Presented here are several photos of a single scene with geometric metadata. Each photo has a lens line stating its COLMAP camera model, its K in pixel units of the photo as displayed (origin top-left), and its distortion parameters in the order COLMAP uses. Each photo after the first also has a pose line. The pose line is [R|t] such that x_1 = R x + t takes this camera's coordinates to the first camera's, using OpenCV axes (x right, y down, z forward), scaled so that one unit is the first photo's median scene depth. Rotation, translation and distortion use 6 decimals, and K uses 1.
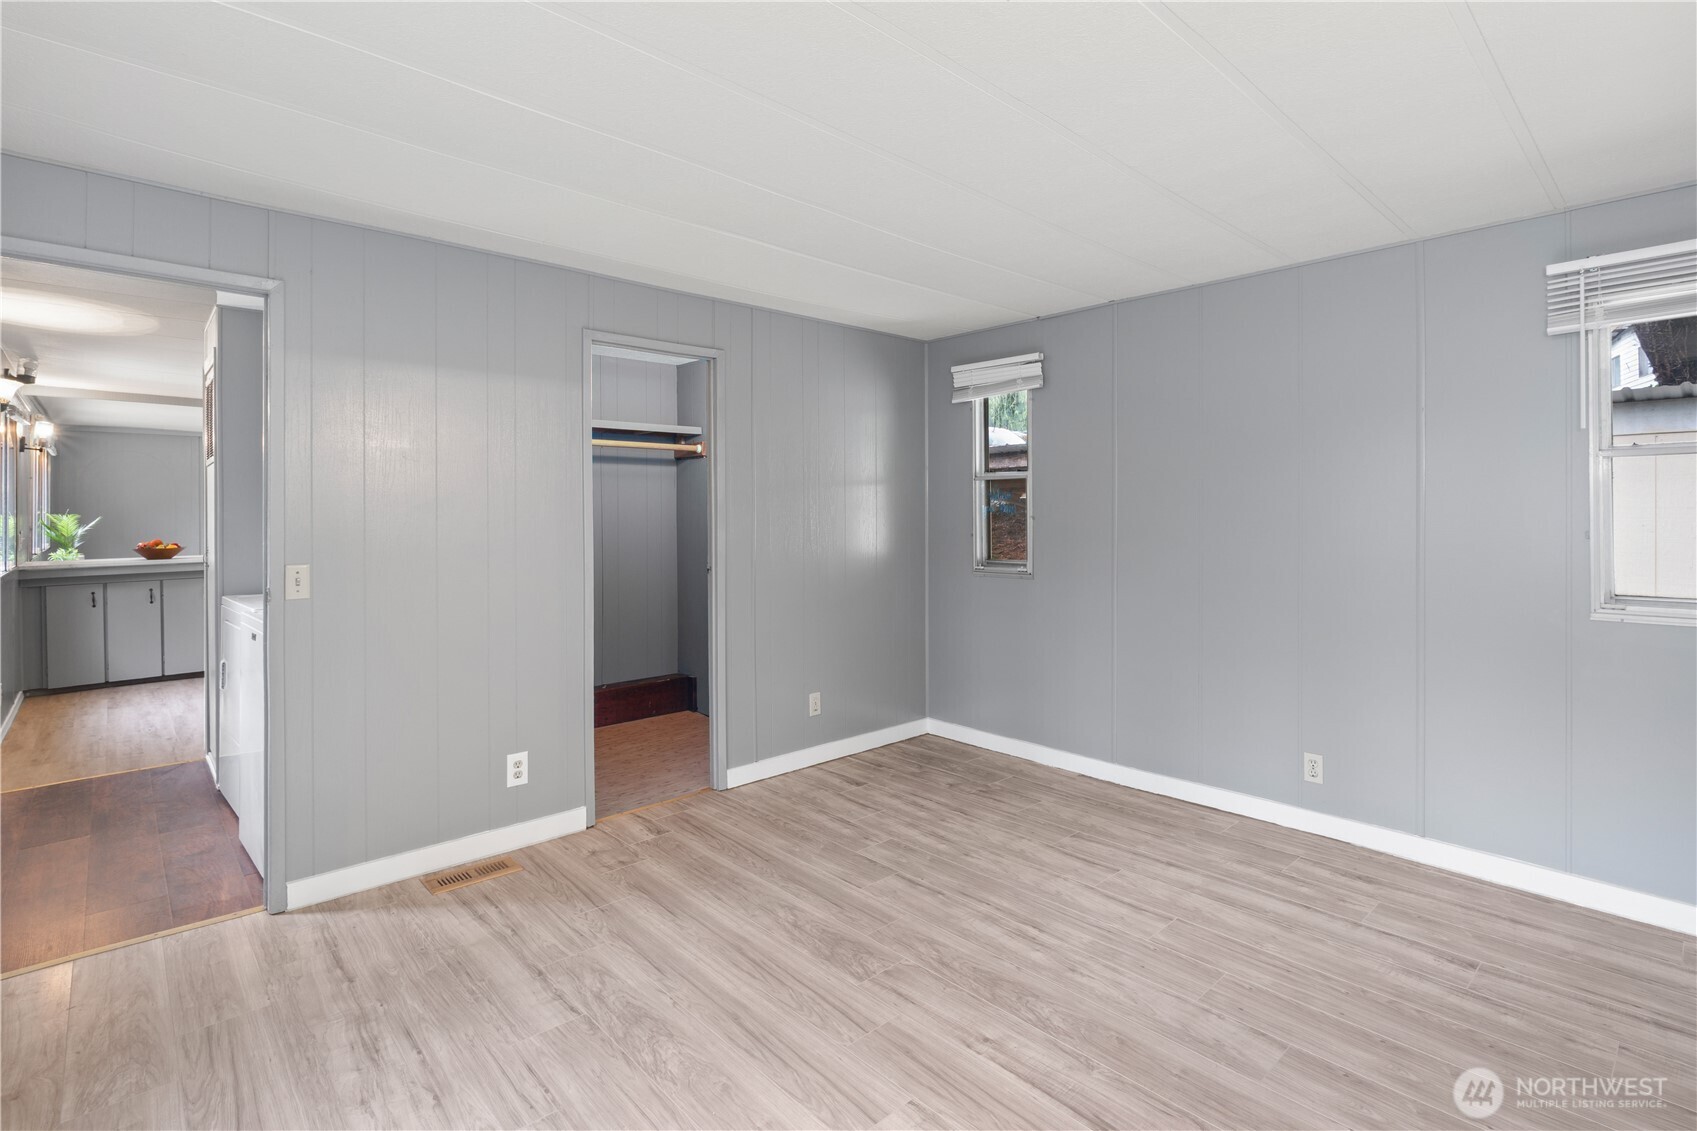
lens RADIAL K [[804.5, 0, 858.8], [0, 804.5, 516.3], [0, 0, 1]] dist [-0.007661, -0.000236]
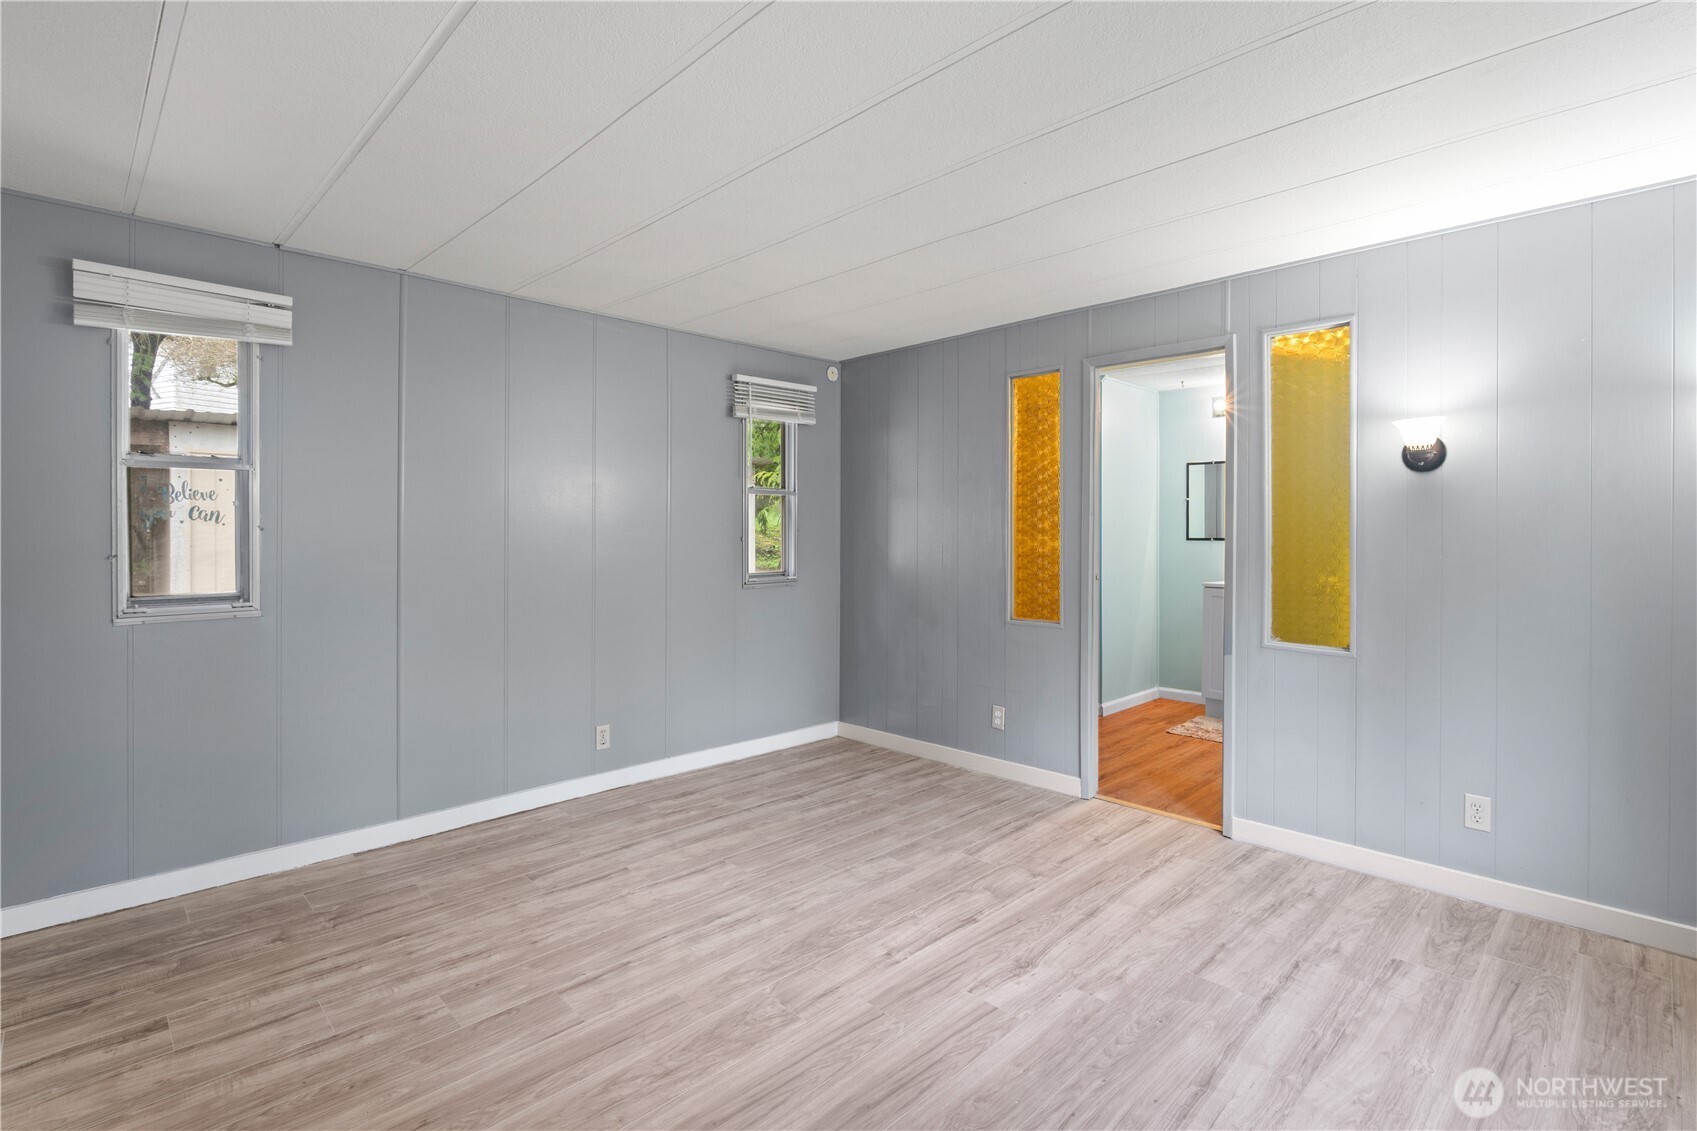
lens RADIAL K [[796.7, 0, 852.7], [0, 796.7, 540.7], [0, 0, 1]] dist [-0.007702, 0.000268]
pose [[-0.028414, -0.011631, 0.999529, -0.695055], [-0.001832, 0.999931, 0.011583, 0.005681], [-0.999595, -0.001502, -0.028433, 0.725518]]
